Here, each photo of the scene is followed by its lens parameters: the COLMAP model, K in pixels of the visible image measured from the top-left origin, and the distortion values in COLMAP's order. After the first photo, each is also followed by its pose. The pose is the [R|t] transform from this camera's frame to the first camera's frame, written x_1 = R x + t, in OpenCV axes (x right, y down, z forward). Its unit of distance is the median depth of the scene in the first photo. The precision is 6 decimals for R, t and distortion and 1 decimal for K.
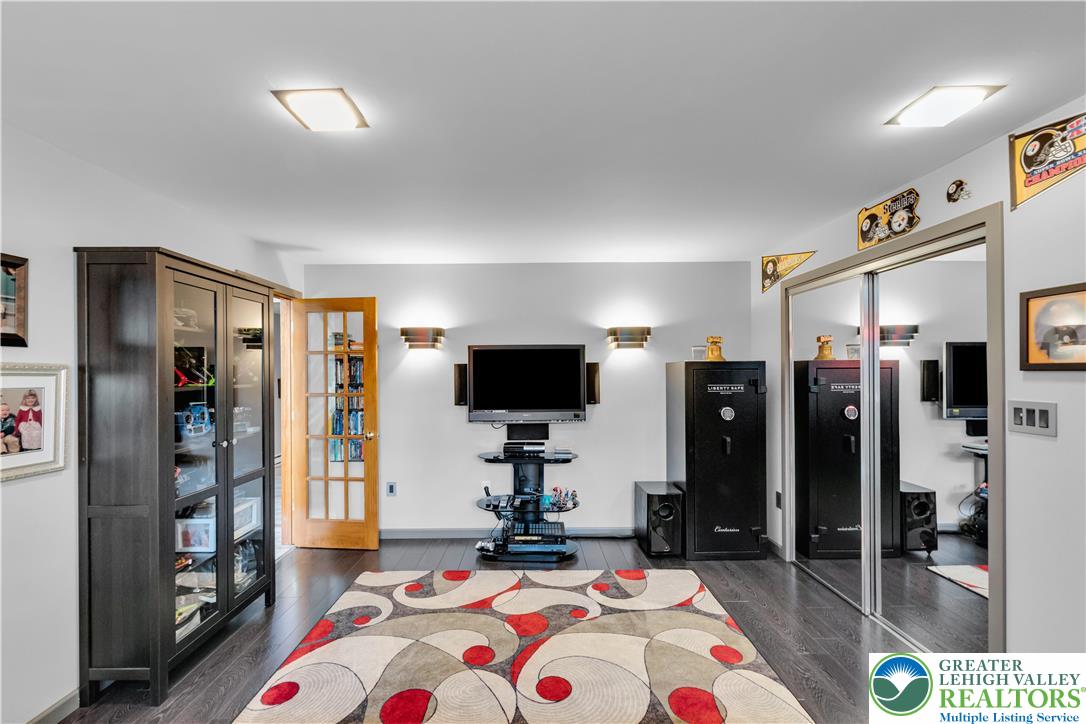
lens RADIAL K [[466.9, 0, 533.7], [0, 466.9, 368.2], [0, 0, 1]] dist [0.000637, 0.000198]
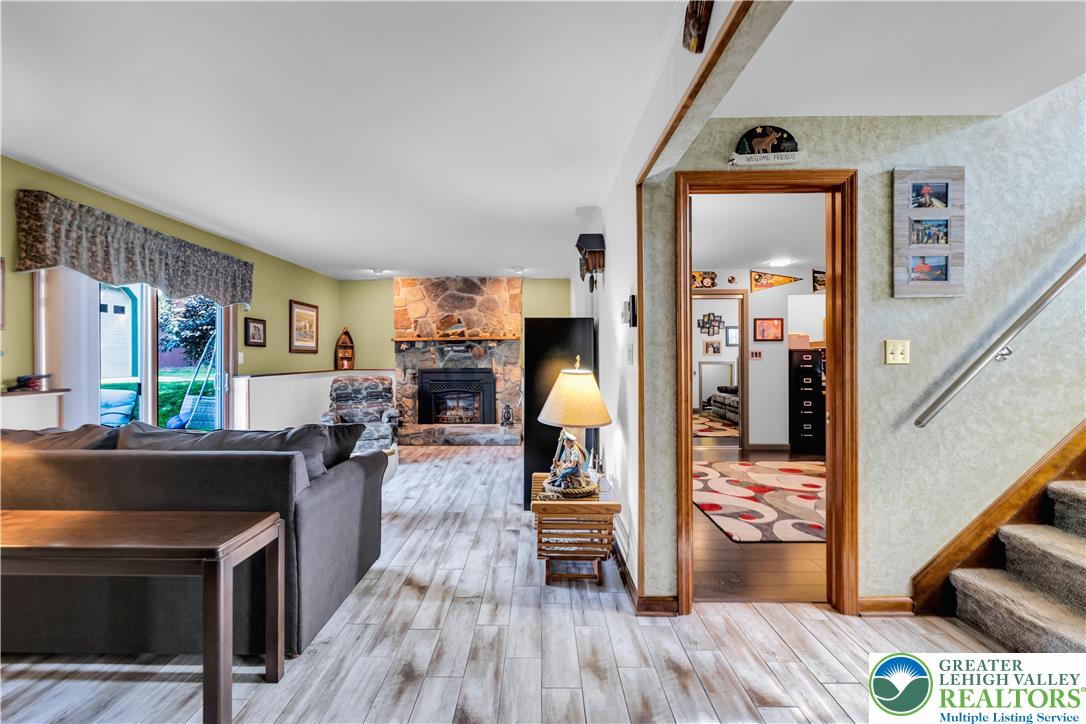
lens RADIAL K [[480.8, 0, 533.3], [0, 480.8, 354.5], [0, 0, 1]] dist [0.000420, -0.000071]
pose [[0.006571, 0.009595, 0.999932, -1.718203], [-0.004148, 0.999946, -0.009568, 0.099678], [-0.999970, -0.004085, 0.006610, 1.806702]]
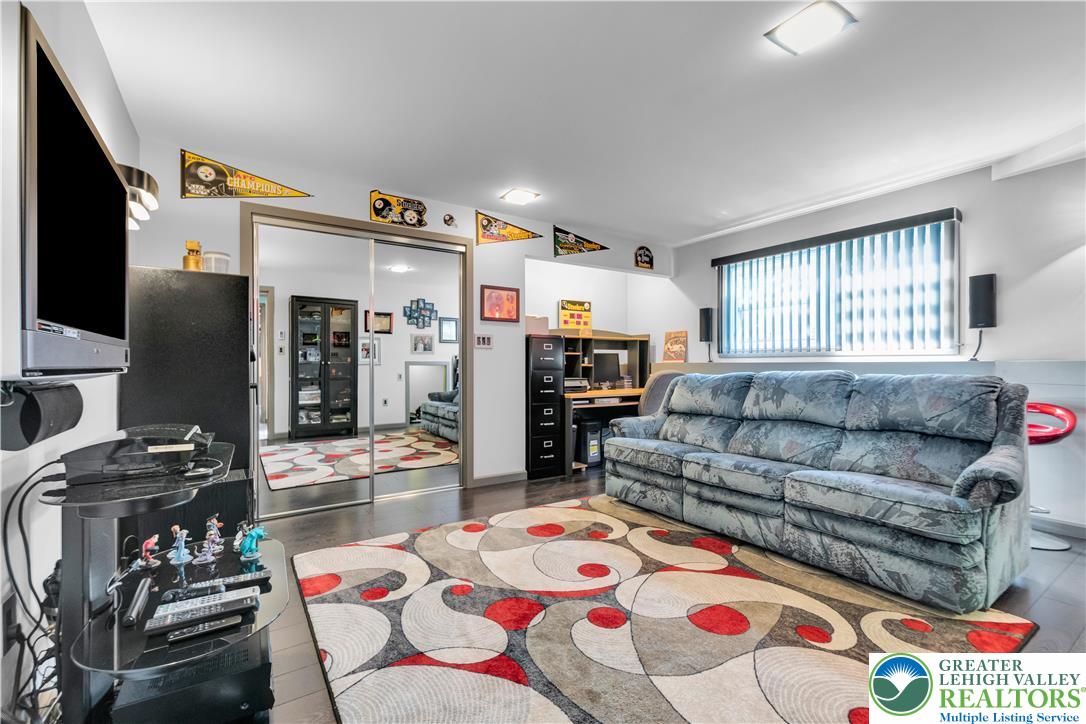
lens RADIAL K [[466.9, 0, 533.7], [0, 466.9, 368.2], [0, 0, 1]] dist [0.000637, 0.000198]
pose [[-0.545681, 0.002920, 0.837988, -0.655765], [-0.000845, 0.999992, -0.004035, 0.168916], [-0.837993, -0.002910, -0.545673, 1.396940]]
